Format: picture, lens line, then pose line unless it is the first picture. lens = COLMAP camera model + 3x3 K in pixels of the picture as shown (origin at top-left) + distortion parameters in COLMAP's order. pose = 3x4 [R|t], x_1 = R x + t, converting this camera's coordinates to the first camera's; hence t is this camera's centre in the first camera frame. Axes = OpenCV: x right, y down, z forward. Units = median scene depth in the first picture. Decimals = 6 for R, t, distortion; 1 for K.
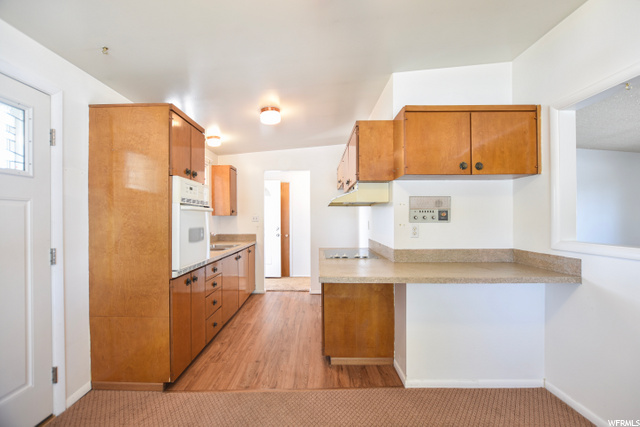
lens RADIAL K [[288.7, 0, 320.7], [0, 288.7, 217.1], [0, 0, 1]] dist [-0.015103, 0.000213]
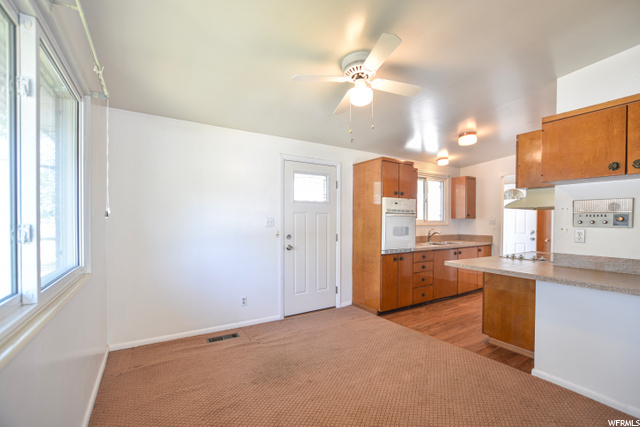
lens RADIAL K [[288.7, 0, 320.7], [0, 288.7, 217.1], [0, 0, 1]] dist [-0.015103, 0.000213]
pose [[0.536034, -0.003508, -0.844189, 0.715409], [-0.001893, 0.999984, -0.005357, -0.008654], [0.844194, 0.004469, 0.536019, -0.260409]]
